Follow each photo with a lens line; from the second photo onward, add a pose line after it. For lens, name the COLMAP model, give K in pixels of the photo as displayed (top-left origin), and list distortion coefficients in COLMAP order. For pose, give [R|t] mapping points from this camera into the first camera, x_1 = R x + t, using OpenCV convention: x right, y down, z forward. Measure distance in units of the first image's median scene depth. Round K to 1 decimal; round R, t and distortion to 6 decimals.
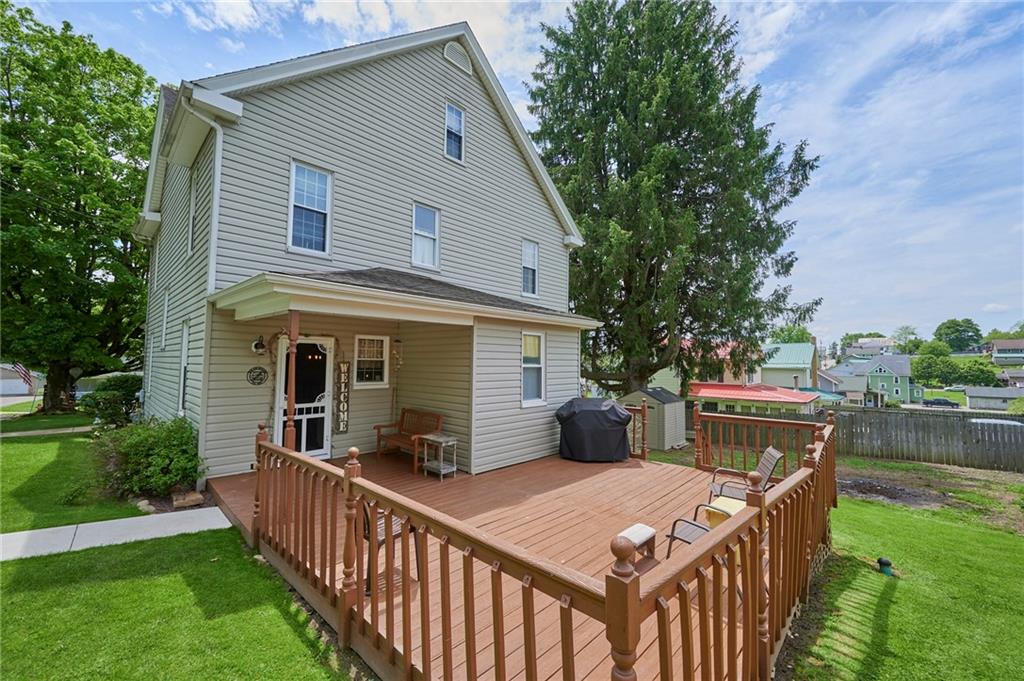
lens RADIAL K [[405.9, 0, 517.3], [0, 405.9, 337.5], [0, 0, 1]] dist [0.002359, 0.000047]
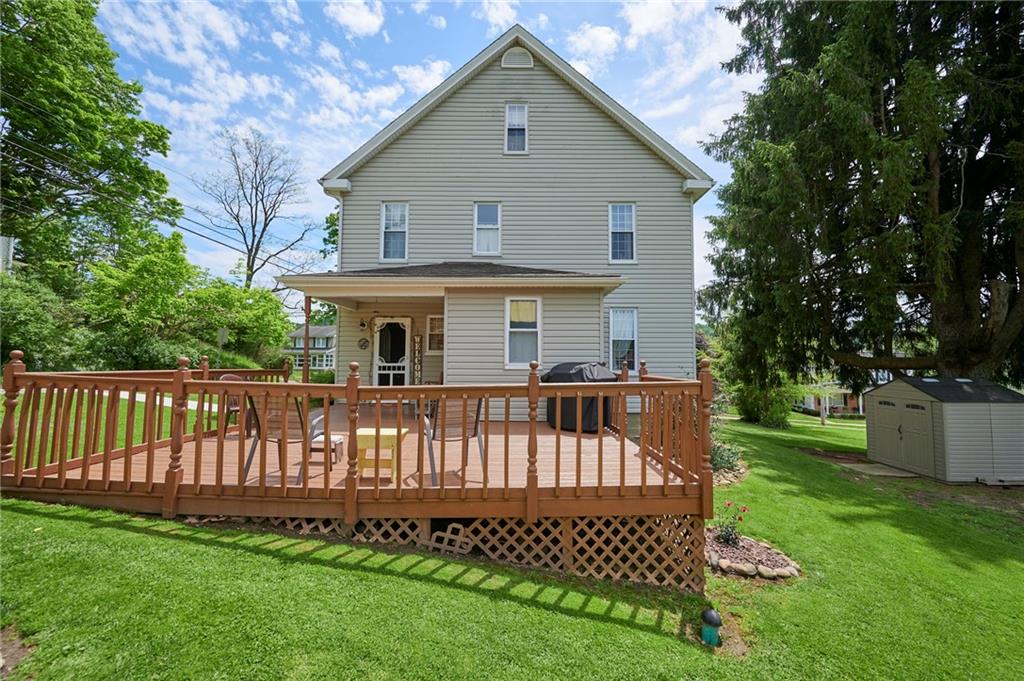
lens RADIAL K [[405.9, 0, 517.3], [0, 405.9, 337.5], [0, 0, 1]] dist [0.002359, 0.000047]
pose [[0.674947, -0.050029, -0.736168, 0.754999], [0.047260, 0.998581, -0.024532, 0.109290], [0.736351, -0.018233, 0.676354, 0.291221]]
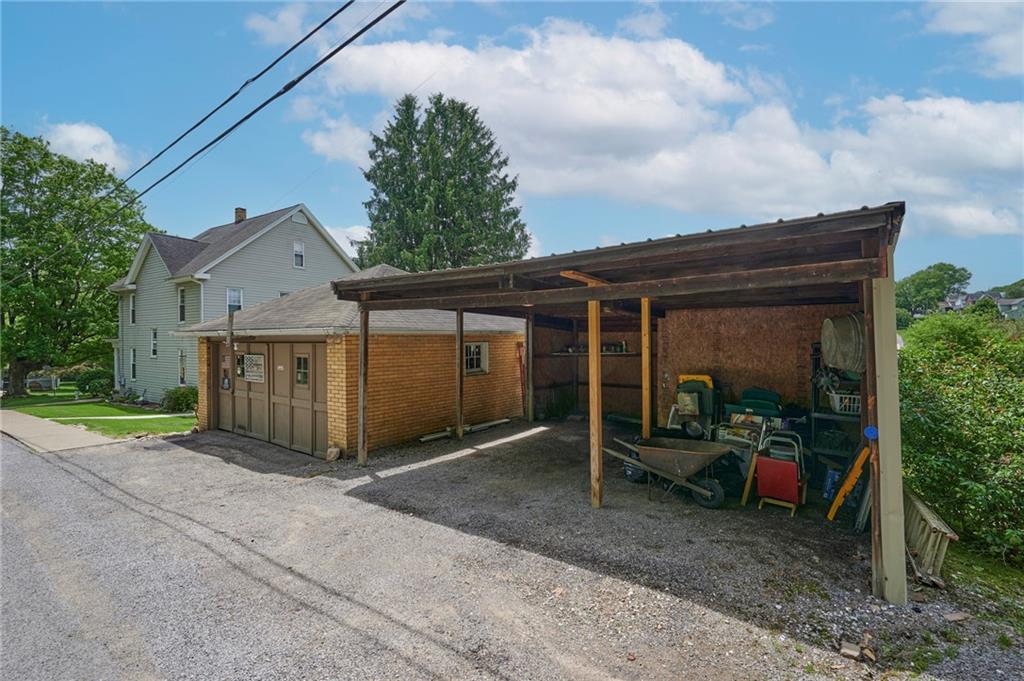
lens RADIAL K [[448.4, 0, 512.0], [0, 448.4, 340.5], [0, 0, 1]] dist [-0.000002, 0.000008]
pose [[0.984591, -0.022080, 0.173471, 0.643437], [0.009312, 0.997209, 0.074074, -0.251940], [-0.174622, -0.071317, 0.982049, -1.884289]]
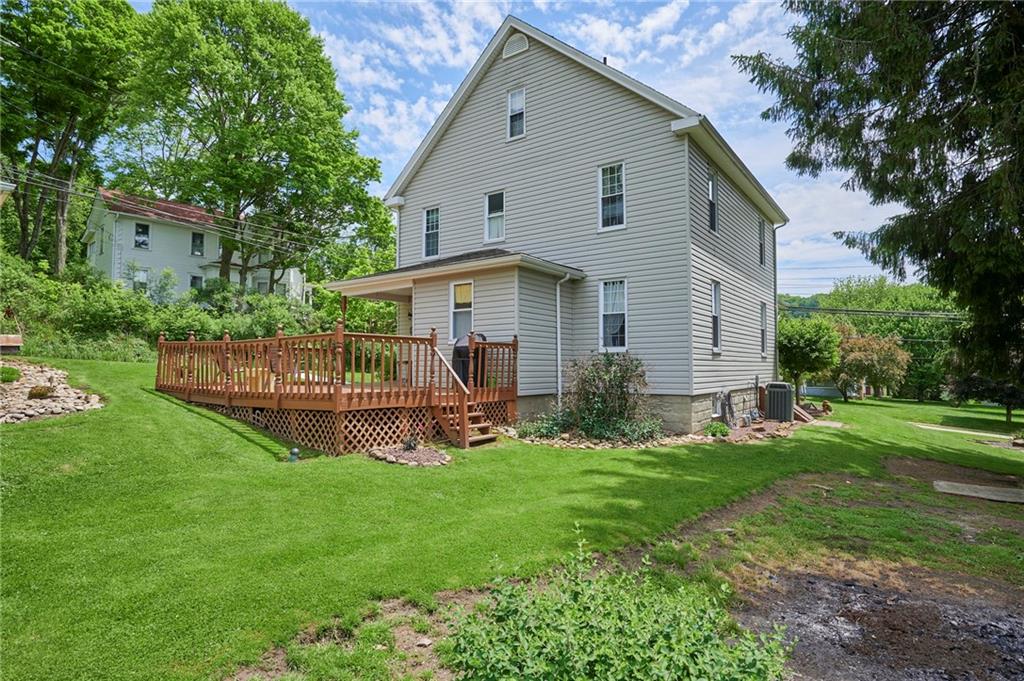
lens RADIAL K [[542.7, 0, 512.0], [0, 542.7, 340.5], [0, 0, 1]] dist [-0.004238, -0.000886]
pose [[0.119371, -0.057126, -0.991205, 1.555731], [0.058751, 0.997000, -0.050384, 0.237822], [0.991110, -0.052220, 0.122369, 0.921350]]
